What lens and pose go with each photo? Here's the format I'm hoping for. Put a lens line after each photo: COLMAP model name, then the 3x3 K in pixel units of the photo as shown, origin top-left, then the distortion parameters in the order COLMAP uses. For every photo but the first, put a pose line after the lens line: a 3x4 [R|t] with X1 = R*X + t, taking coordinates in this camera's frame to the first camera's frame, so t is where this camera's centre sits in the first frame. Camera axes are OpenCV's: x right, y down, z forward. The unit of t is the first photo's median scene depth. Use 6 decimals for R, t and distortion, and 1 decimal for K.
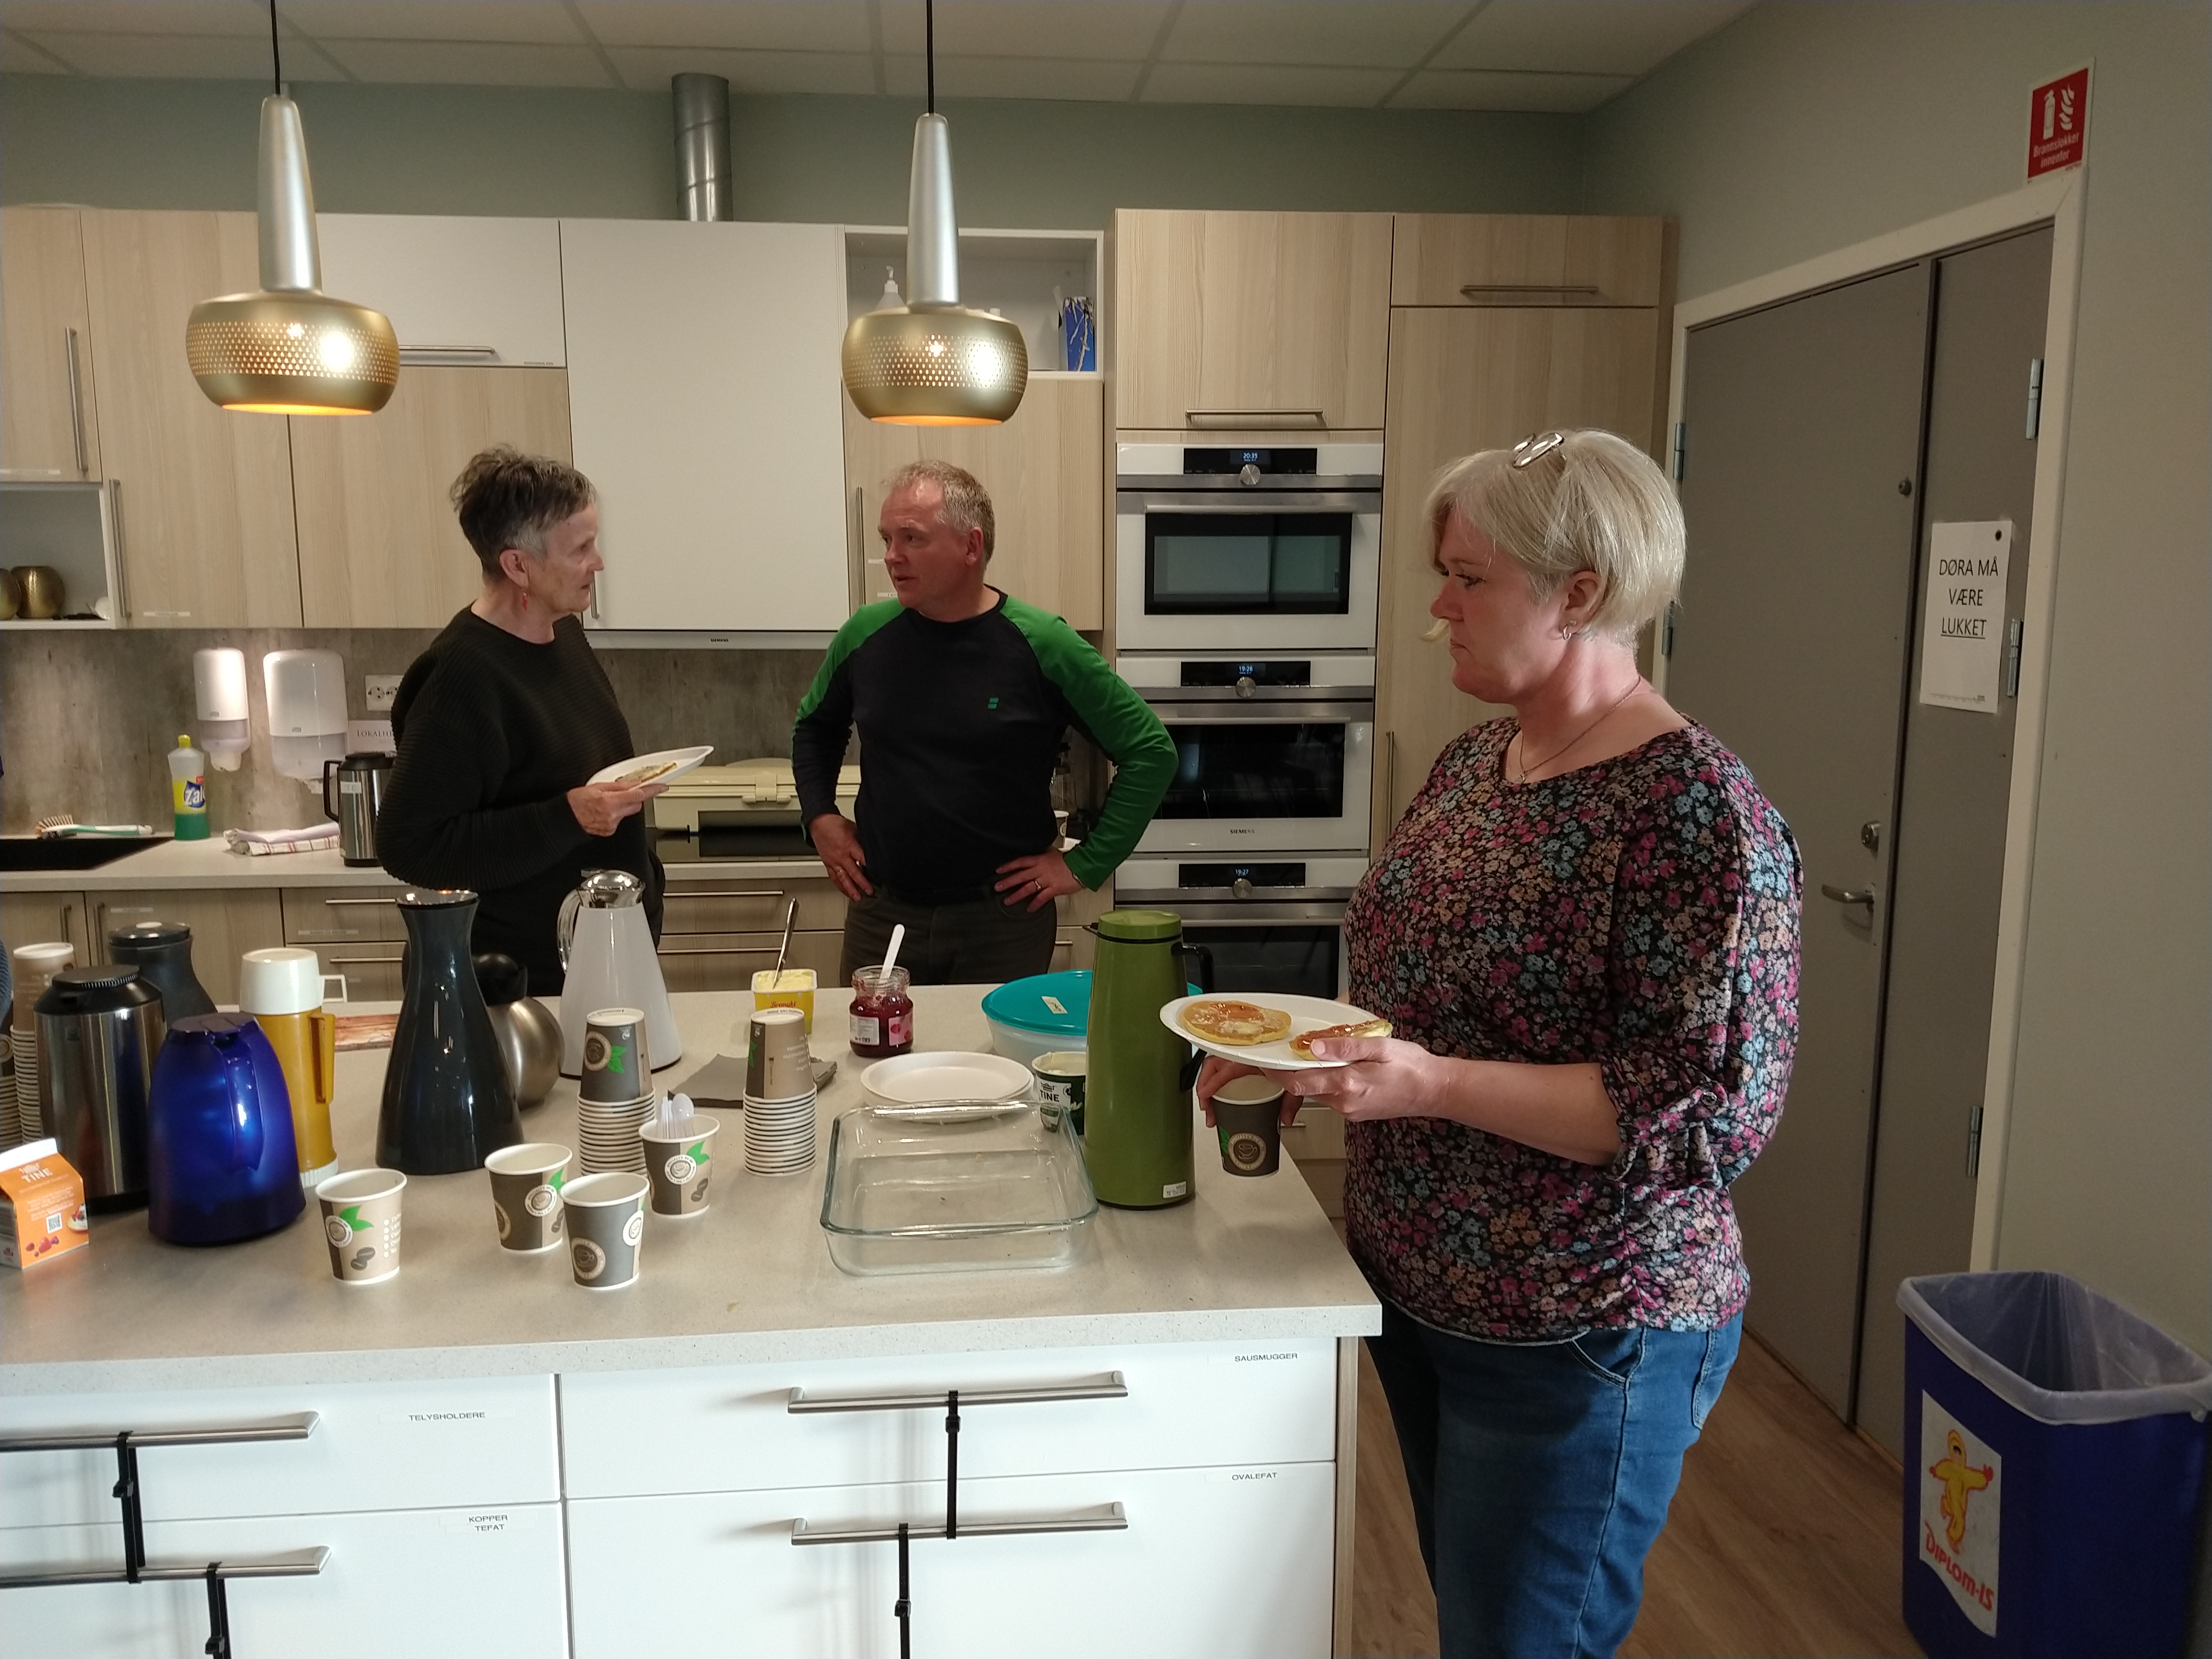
lens RADIAL K [[1757.1, 0, 1099.1], [0, 1757.1, 848.9], [0, 0, 1]] dist [0.088938, -0.087909]
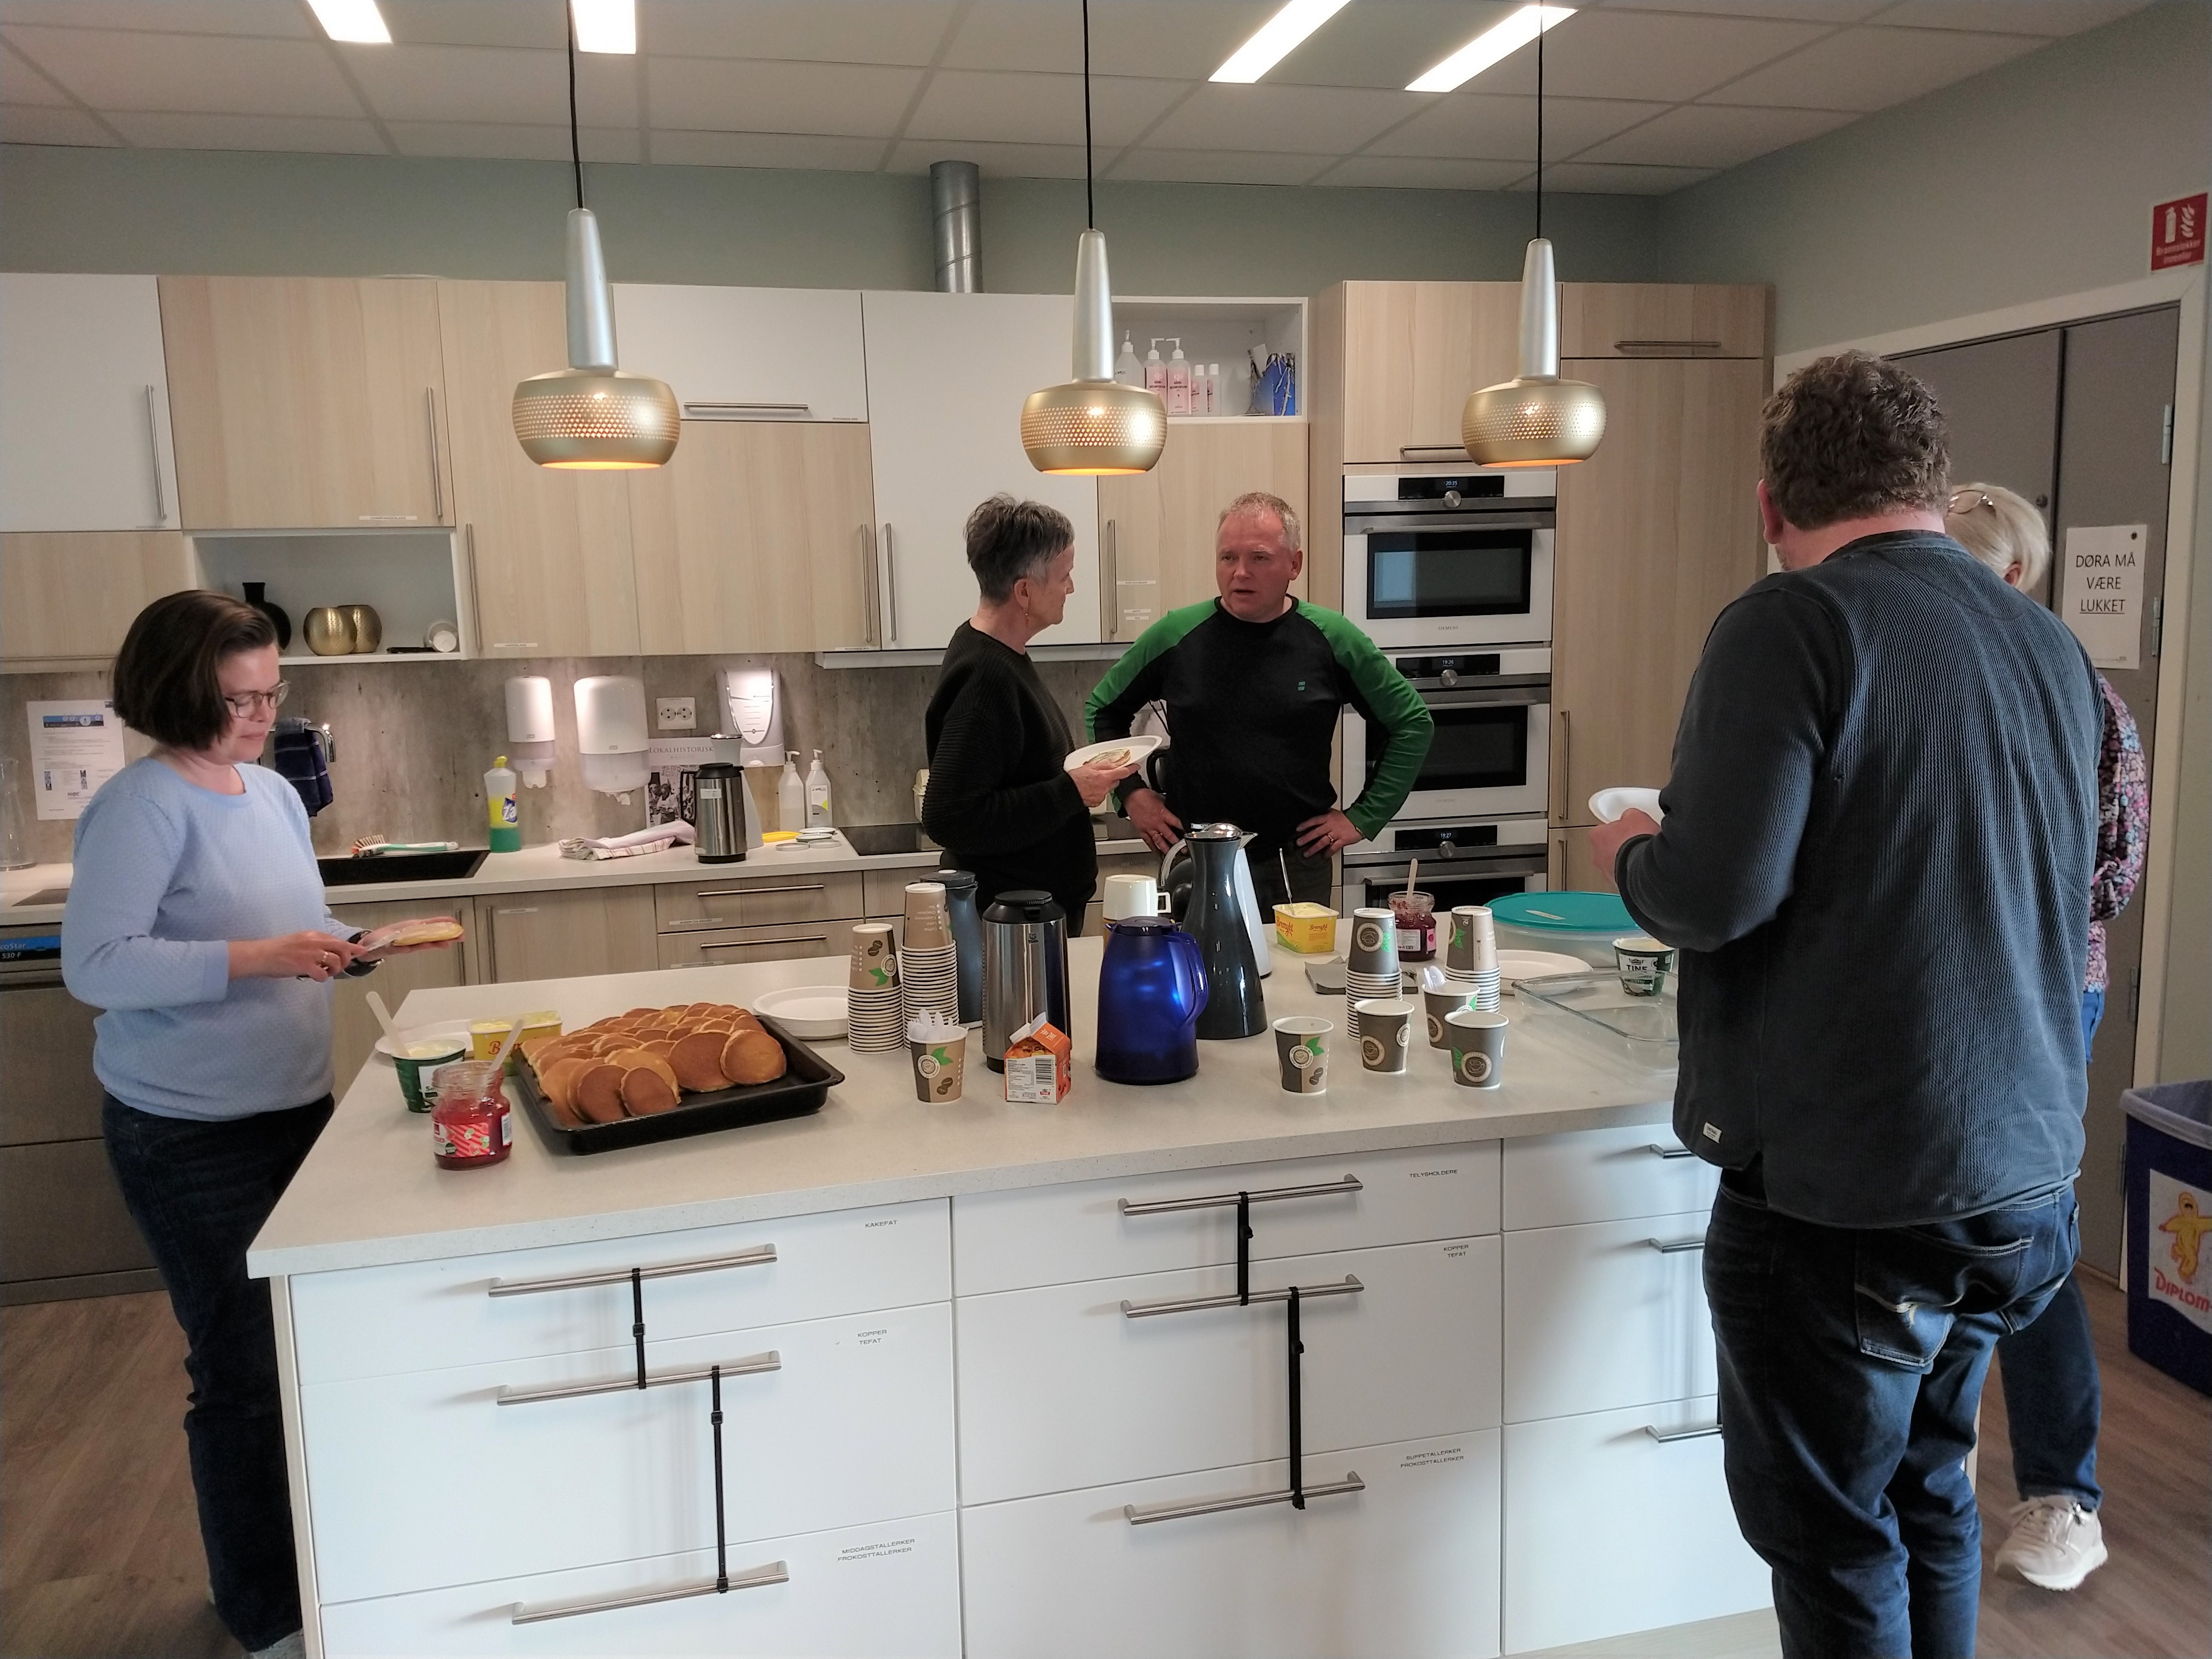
lens RADIAL K [[1757.1, 0, 1106.9], [0, 1757.1, 848.9], [0, 0, 1]] dist [0.088938, -0.087909]
pose [[0.987505, -0.047295, 0.150326, -0.335716], [0.049148, 0.998754, -0.008635, 0.023017], [-0.149730, 0.015915, 0.988599, -0.145577]]
